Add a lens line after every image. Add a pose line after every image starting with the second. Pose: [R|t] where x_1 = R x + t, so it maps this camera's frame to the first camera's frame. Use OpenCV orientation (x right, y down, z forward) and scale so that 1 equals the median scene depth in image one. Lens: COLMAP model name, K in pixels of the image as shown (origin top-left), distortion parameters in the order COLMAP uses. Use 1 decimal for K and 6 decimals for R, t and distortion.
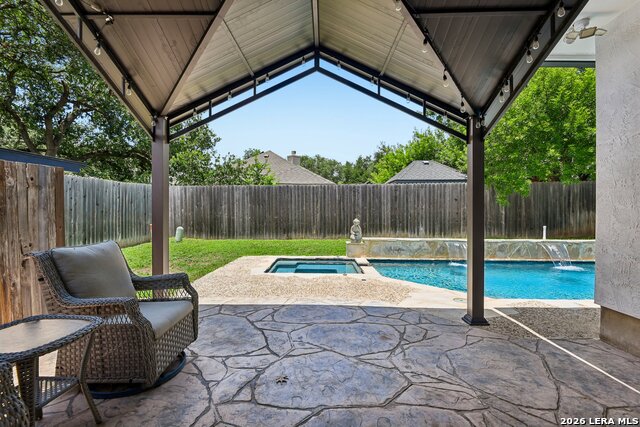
lens RADIAL K [[295.5, 0, 317.3], [0, 295.5, 211.3], [0, 0, 1]] dist [-0.015784, -0.002195]
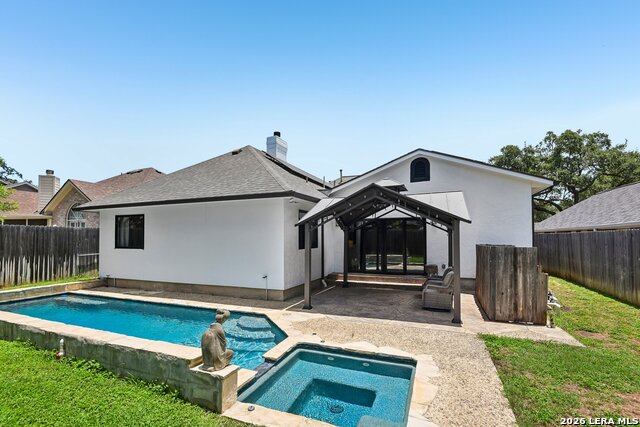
lens RADIAL K [[301.0, 0, 317.4], [0, 301.0, 233.7], [0, 0, 1]] dist [-0.016383, -0.001045]
pose [[-0.935848, 0.004311, 0.352379, -0.185499], [0.000643, 0.999944, -0.010526, -0.092762], [-0.352404, -0.009624, -0.935798, 1.560351]]
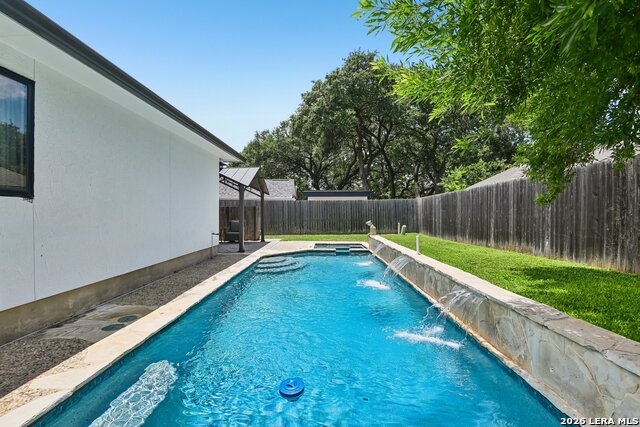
lens RADIAL K [[295.5, 0, 317.3], [0, 295.5, 211.3], [0, 0, 1]] dist [-0.015784, -0.002195]
pose [[0.011434, -0.011687, -0.999866, 1.718478], [-0.002563, 0.999928, -0.011717, -0.002319], [0.999931, 0.002696, 0.011403, 0.841929]]
